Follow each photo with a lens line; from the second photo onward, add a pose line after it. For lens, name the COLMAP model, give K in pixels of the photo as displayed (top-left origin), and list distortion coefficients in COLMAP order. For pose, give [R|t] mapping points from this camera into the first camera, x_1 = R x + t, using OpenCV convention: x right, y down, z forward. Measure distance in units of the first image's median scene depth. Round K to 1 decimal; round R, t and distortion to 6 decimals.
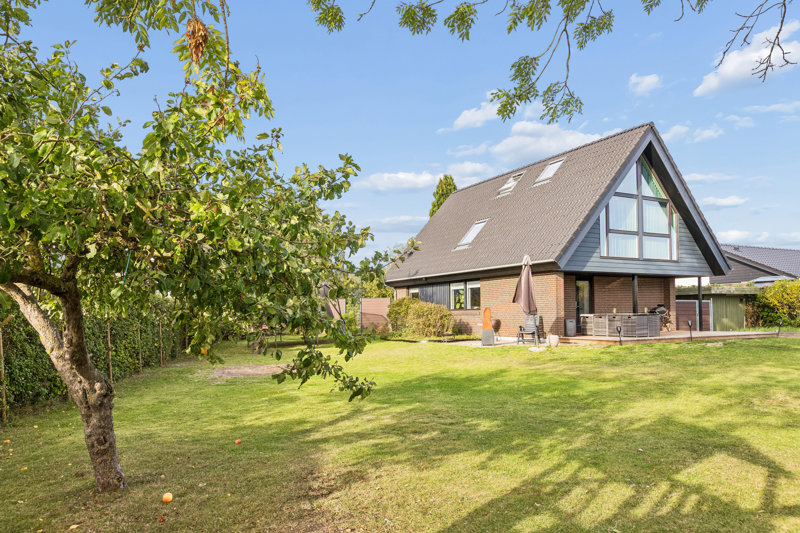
lens RADIAL K [[537.4, 0, 398.5], [0, 537.4, 302.0], [0, 0, 1]] dist [0.001687, -0.001293]
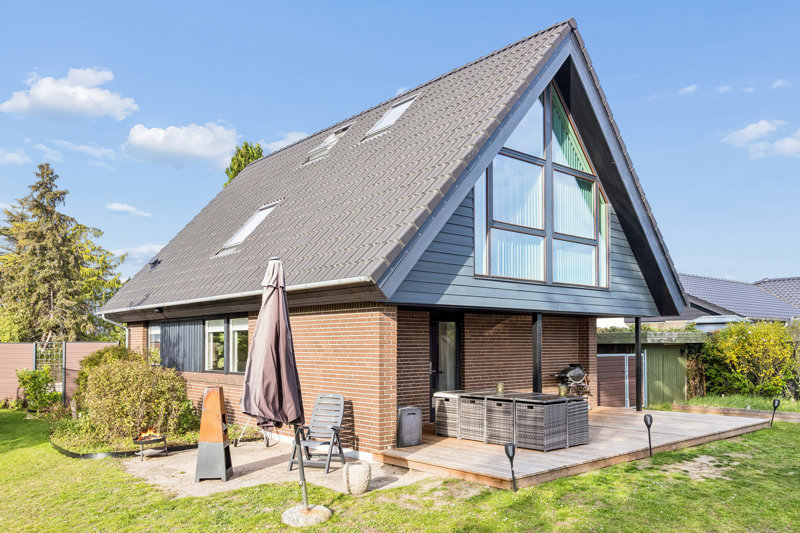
lens RADIAL K [[630.6, 0, 397.4], [0, 630.6, 334.0], [0, 0, 1]] dist [0.003455, 0.004849]
pose [[0.975186, 0.011075, 0.221109, 0.165098], [-0.011851, 0.999927, 0.002180, -0.028858], [-0.221069, -0.004747, 0.975247, 0.416379]]
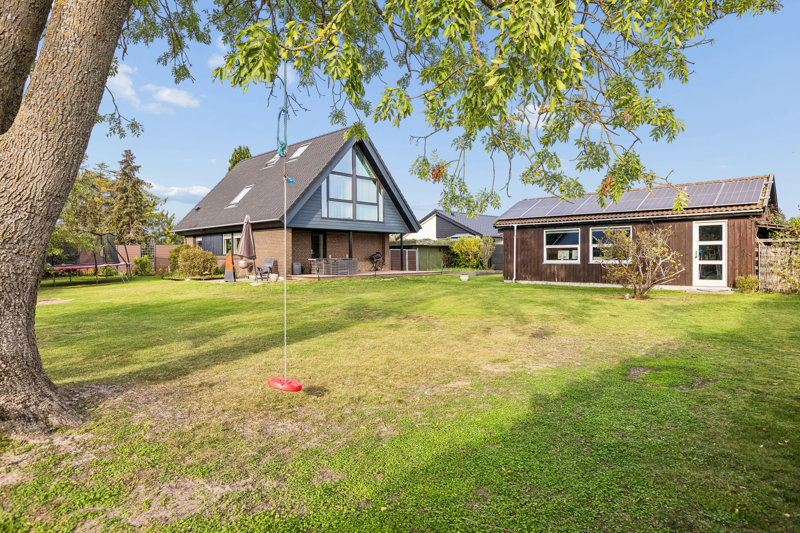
lens RADIAL K [[440.4, 0, 400.0], [0, 440.4, 266.5], [0, 0, 1]] dist [-0.045085, -0.000172]
pose [[0.944197, -0.001208, 0.329379, 0.174670], [-0.012410, 0.999153, 0.039240, -0.004444], [-0.329148, -0.041138, 0.943382, -0.131945]]
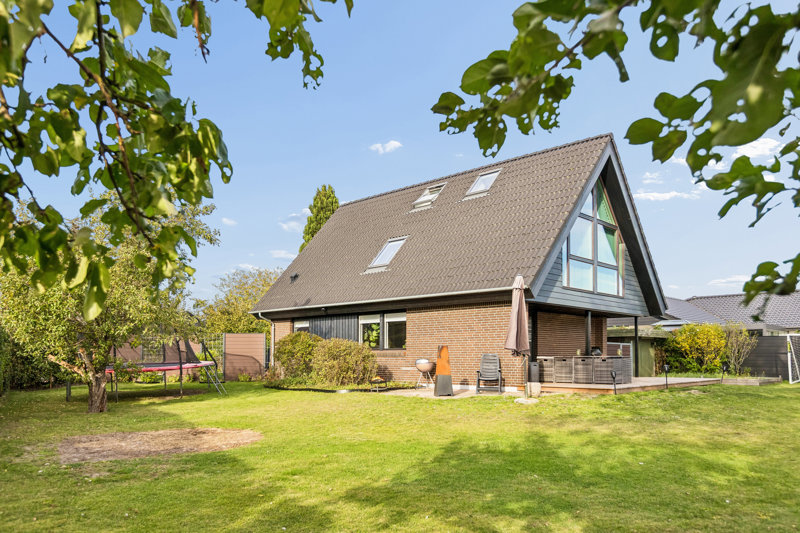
lens RADIAL K [[590.5, 0, 400.2], [0, 590.5, 343.9], [0, 0, 1]] dist [-0.002915, -0.000445]
pose [[0.951459, 0.017274, 0.307289, -0.125115], [-0.016902, 0.999850, -0.003871, 0.009830], [-0.307310, -0.001510, 0.951608, 0.193752]]
